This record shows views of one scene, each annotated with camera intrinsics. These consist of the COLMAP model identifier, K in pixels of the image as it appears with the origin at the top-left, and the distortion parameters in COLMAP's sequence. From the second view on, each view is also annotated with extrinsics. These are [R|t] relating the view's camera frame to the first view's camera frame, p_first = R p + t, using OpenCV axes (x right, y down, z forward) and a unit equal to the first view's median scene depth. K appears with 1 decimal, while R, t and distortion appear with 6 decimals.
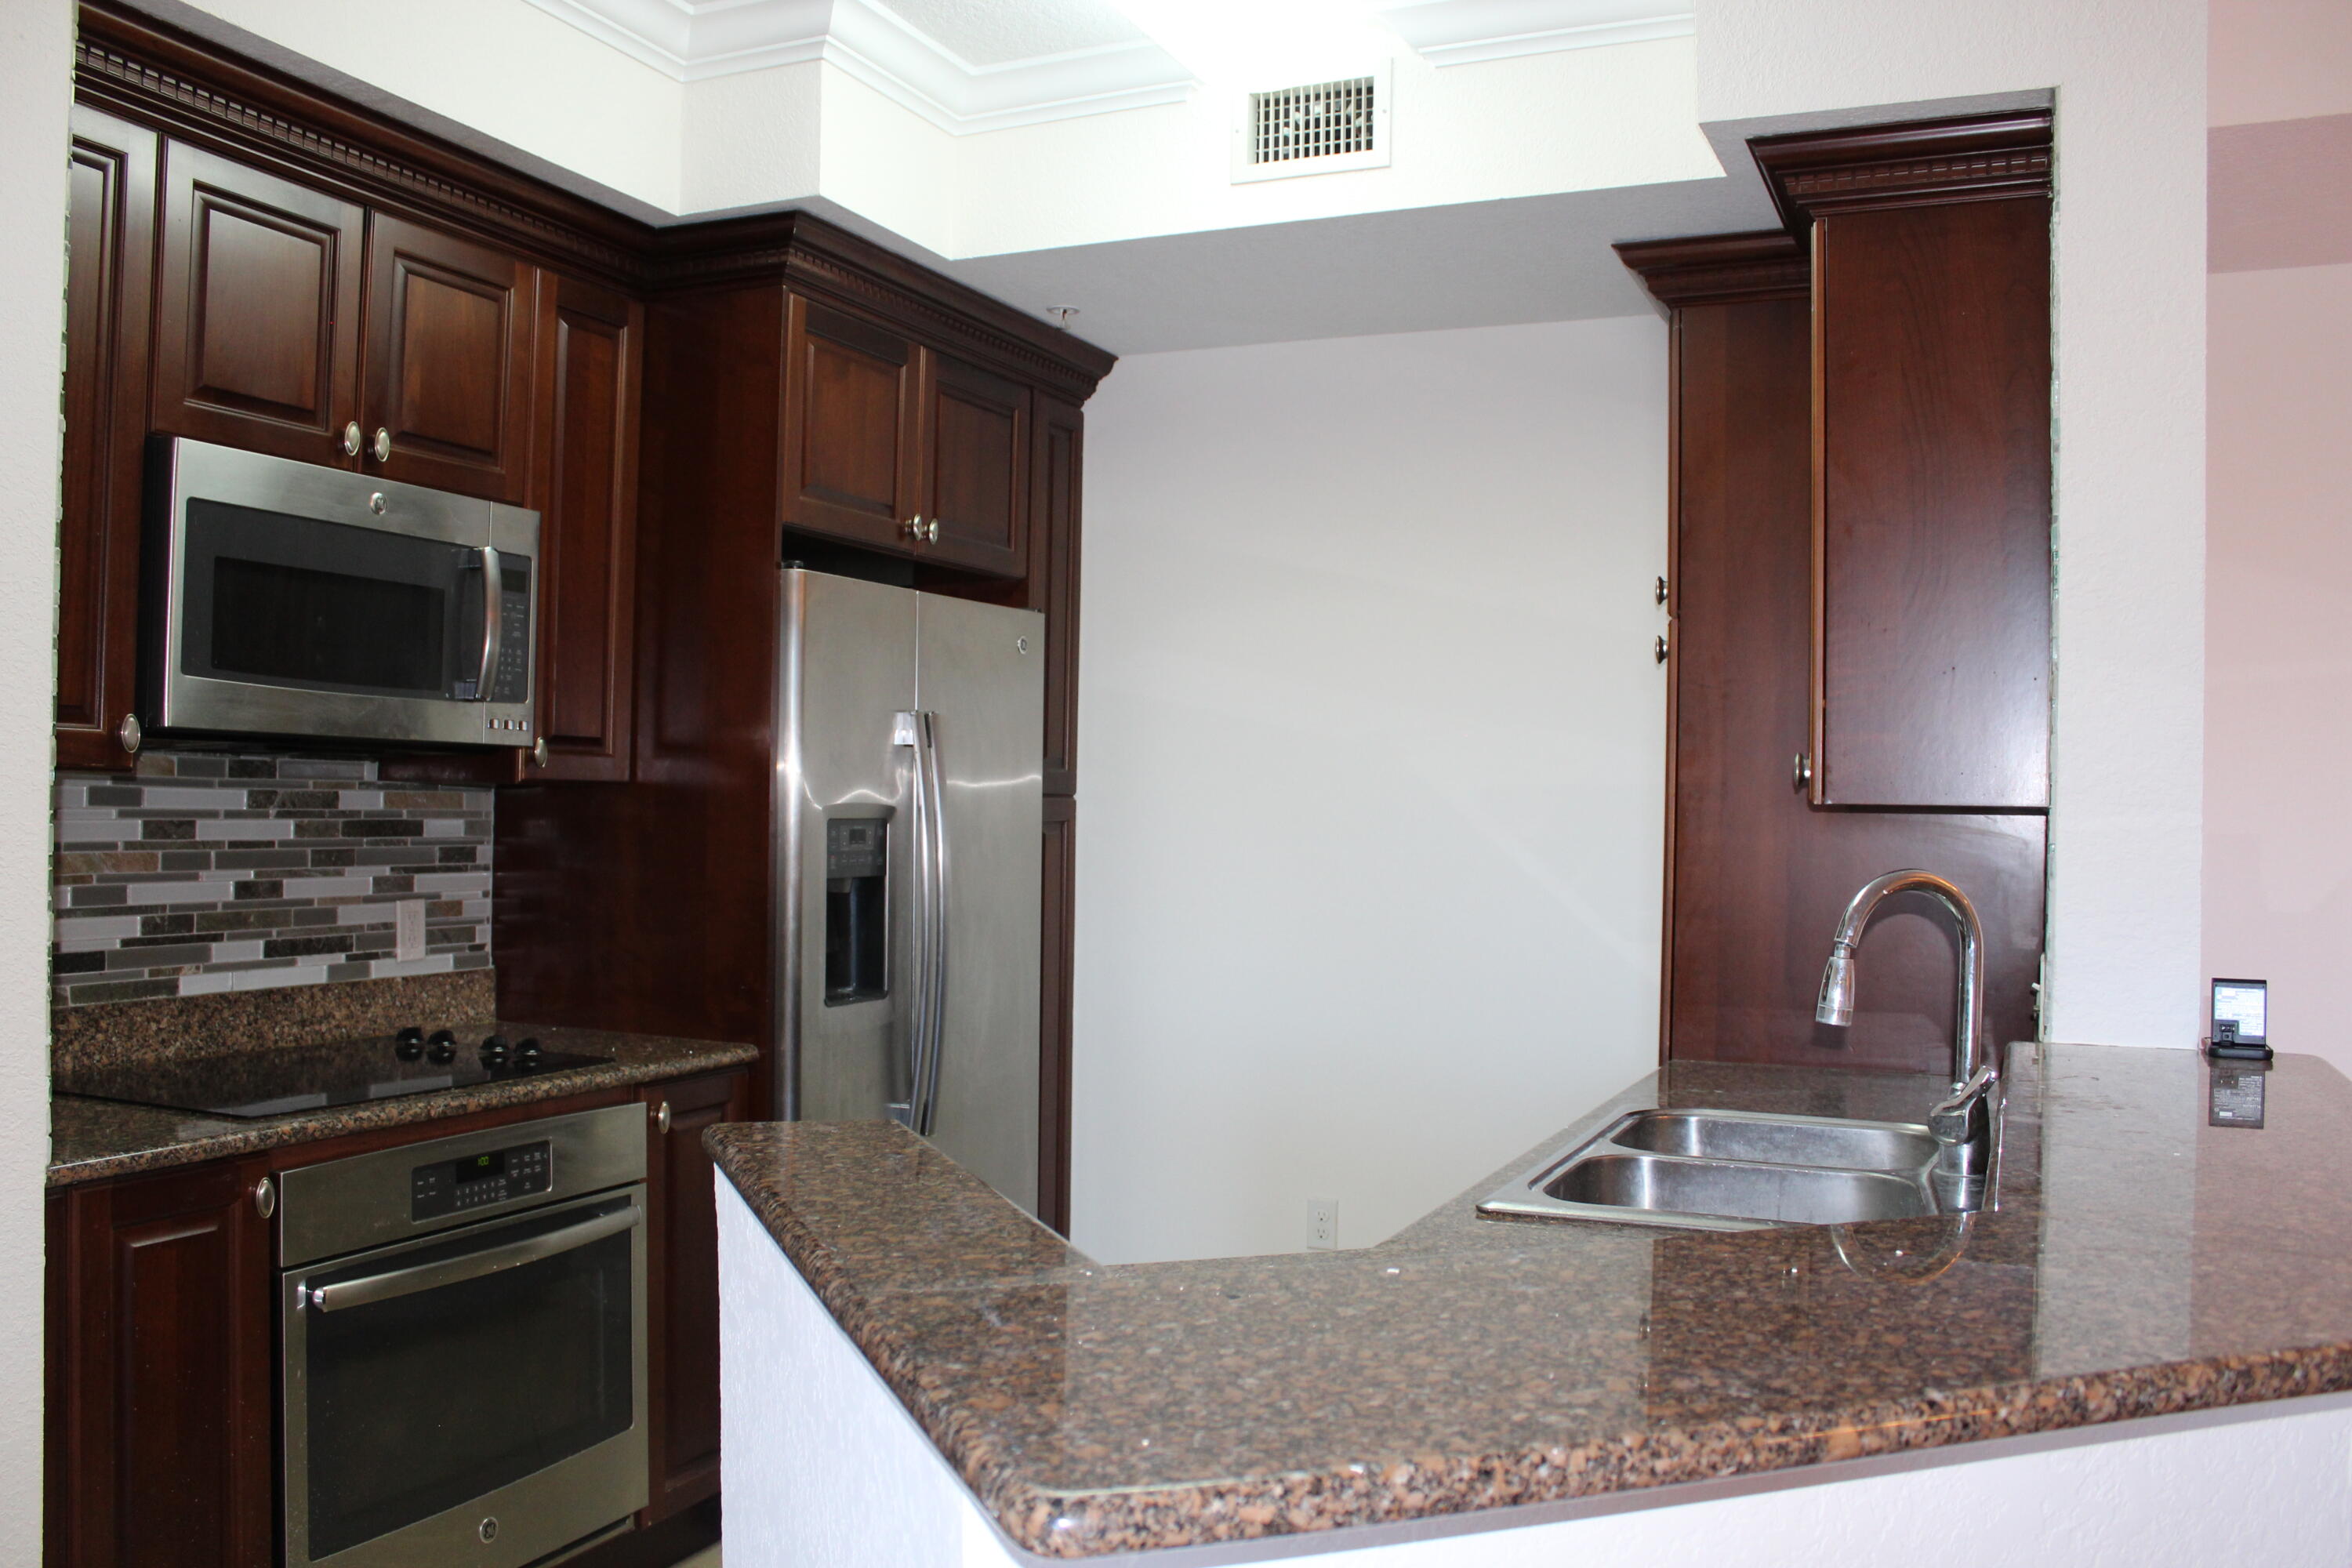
lens RADIAL K [[1983.2, 0, 1176.0], [0, 1983.2, 784.0], [0, 0, 1]] dist [-0.152687, 0.141793]
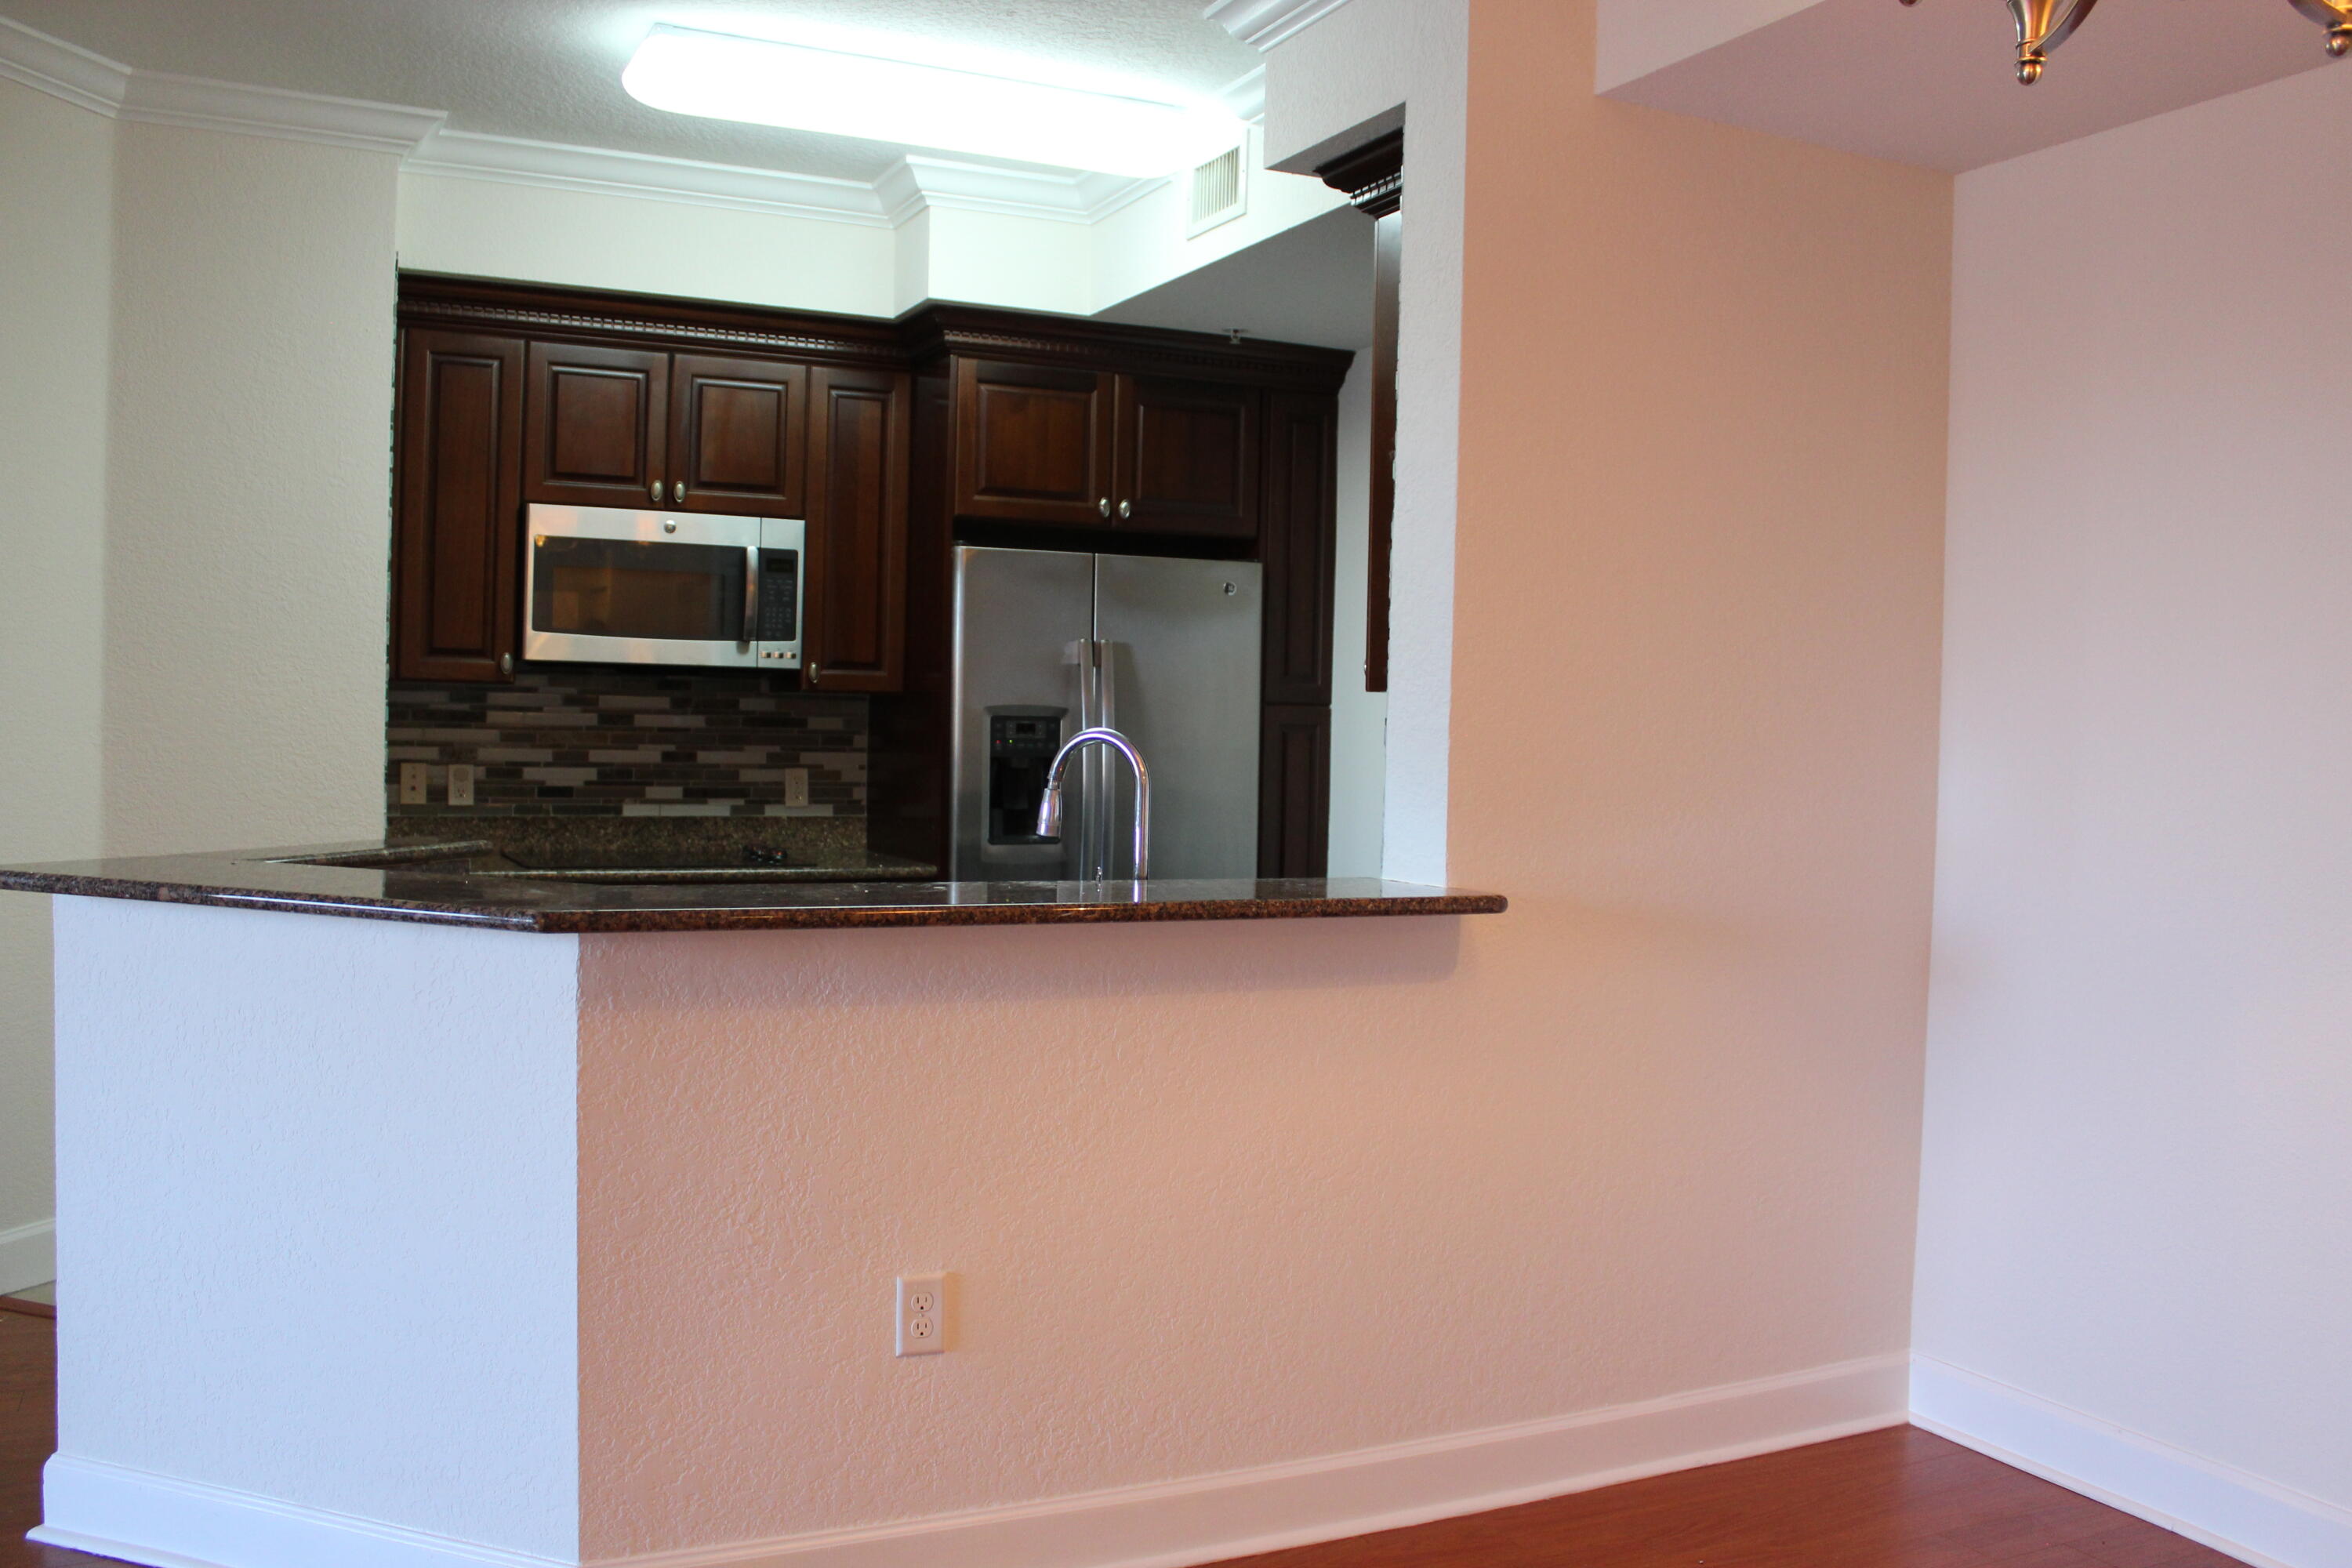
lens RADIAL K [[1983.2, 0, 1176.0], [0, 1983.2, 784.0], [0, 0, 1]] dist [-0.152687, 0.141793]
pose [[0.769703, 0.017635, -0.638159, 0.922120], [-0.002230, 0.999687, 0.024936, 0.033592], [0.638399, -0.017770, 0.769501, -0.041638]]
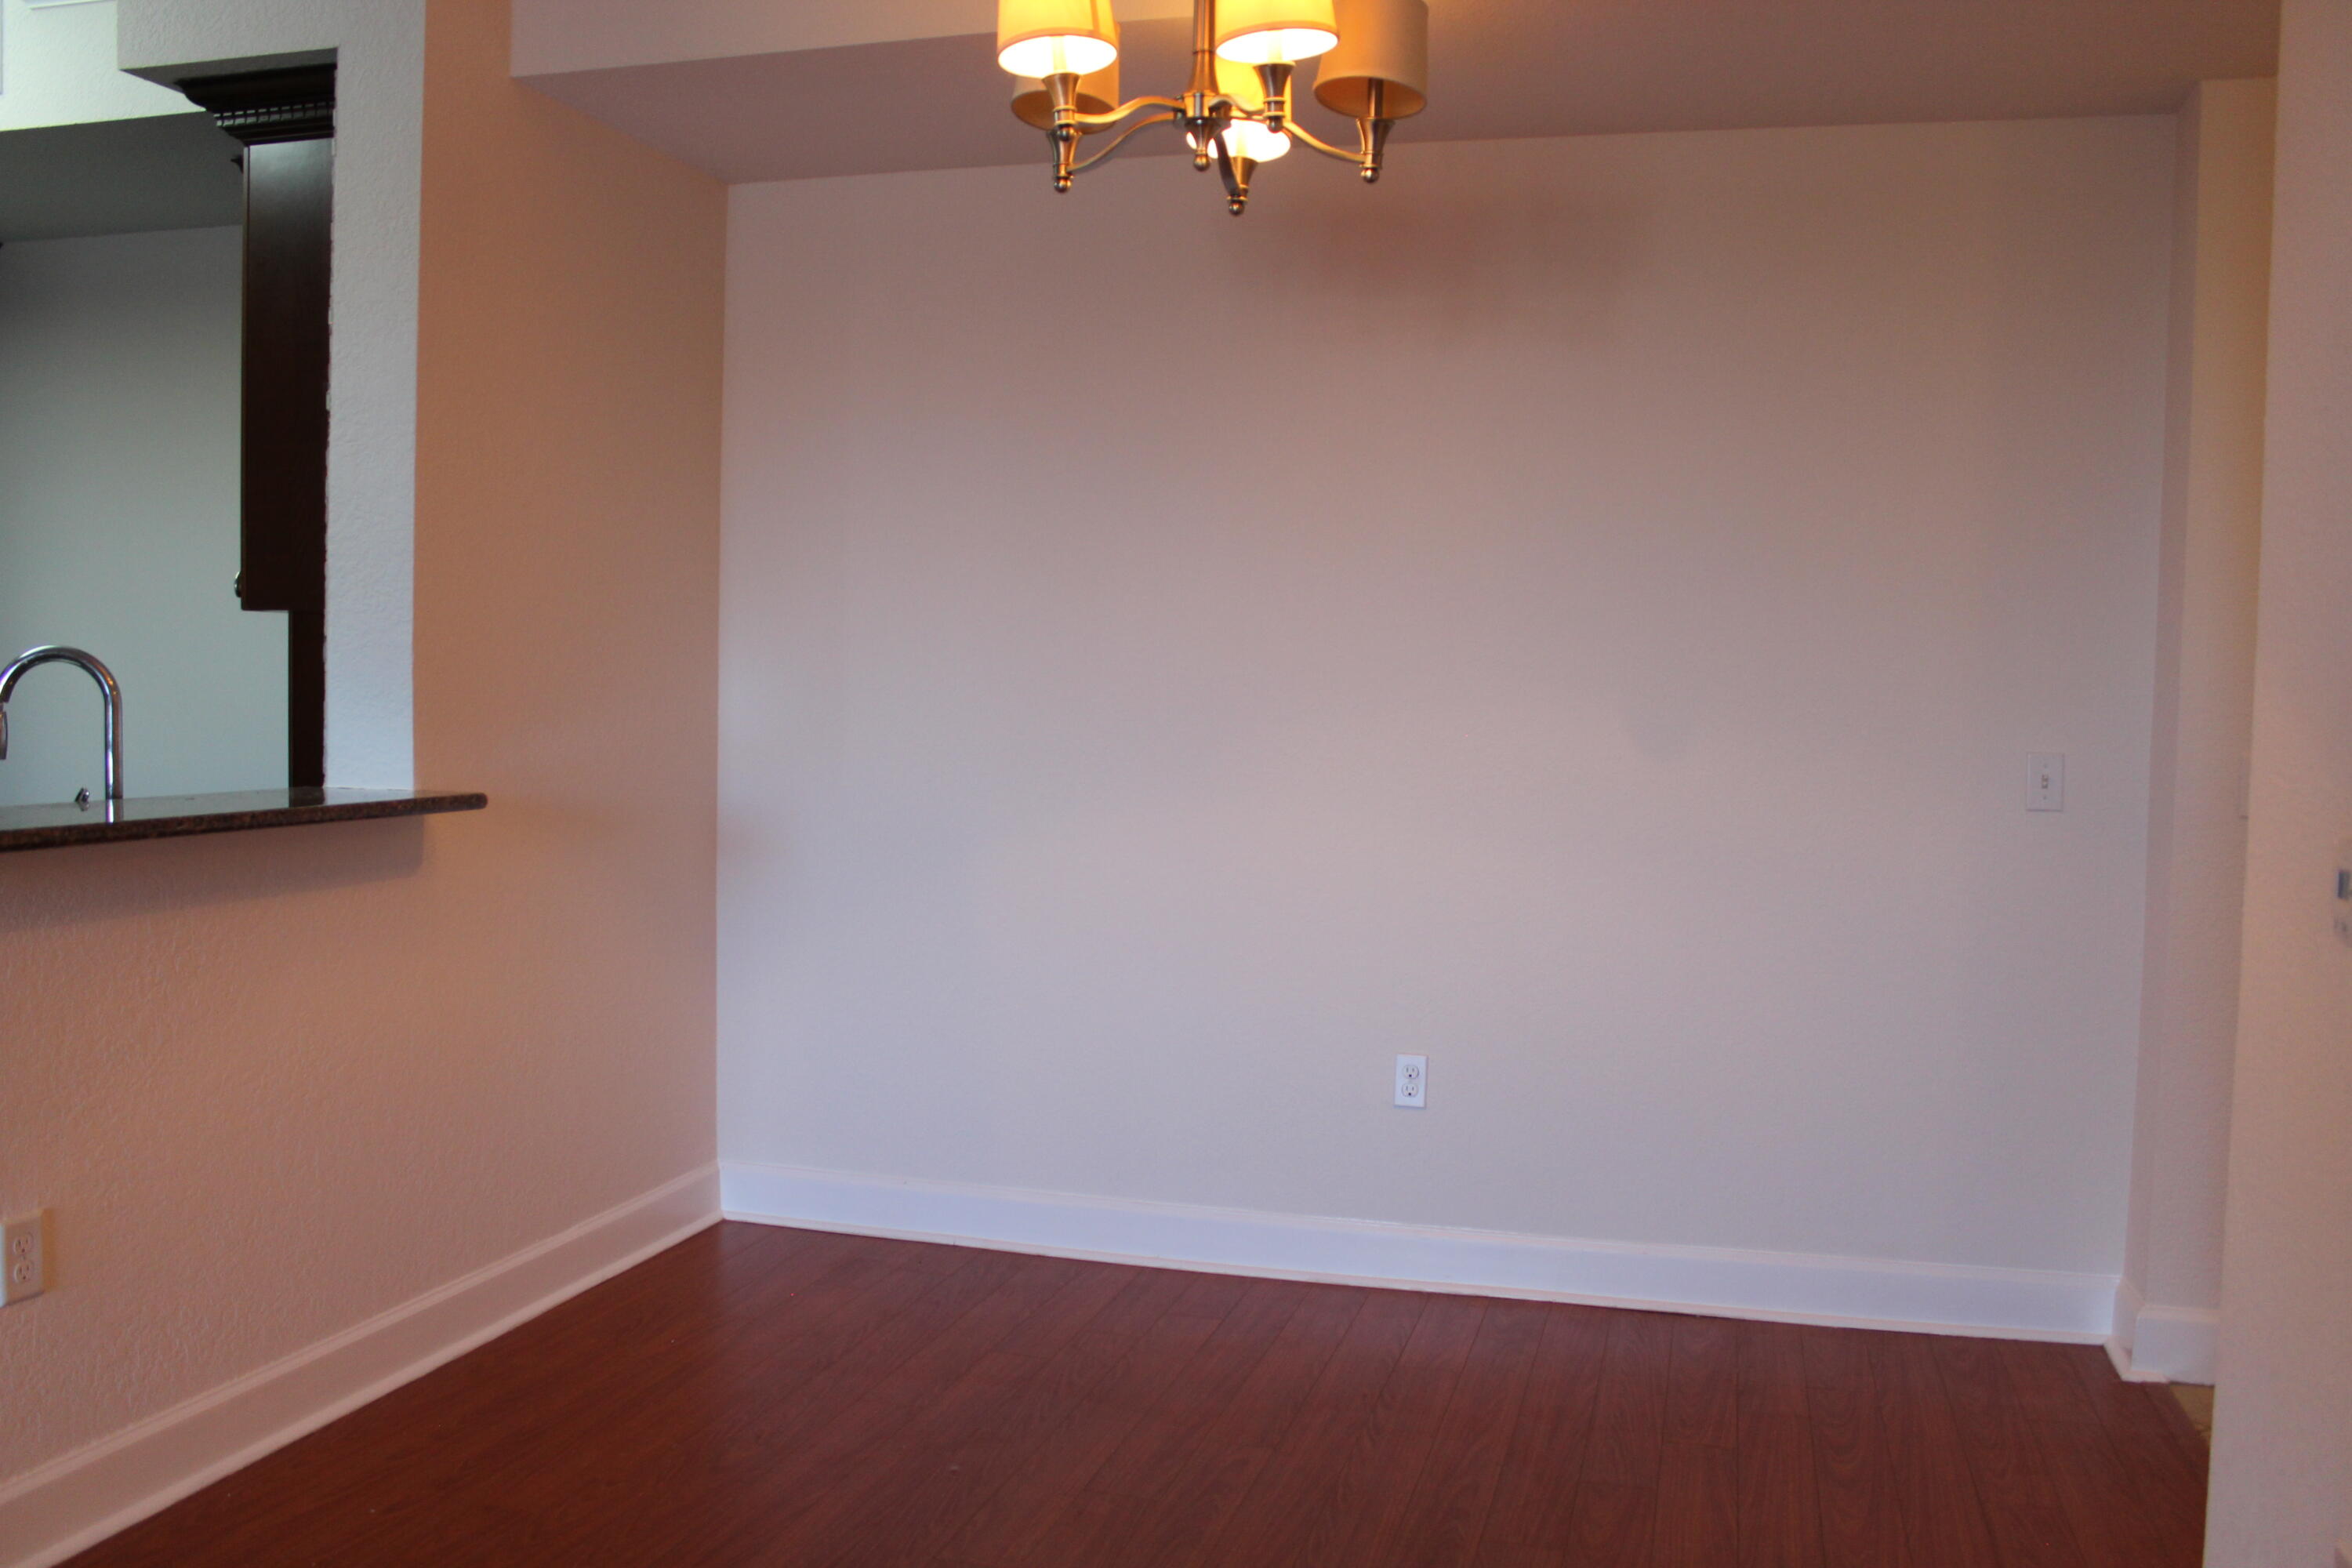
lens RADIAL K [[1983.2, 0, 1176.0], [0, 1983.2, 784.0], [0, 0, 1]] dist [-0.152687, 0.141793]
pose [[0.989103, -0.008709, 0.146969, 0.659284], [-0.000644, 0.997983, 0.063477, 0.038187], [-0.147225, -0.062880, 0.987102, -0.300576]]
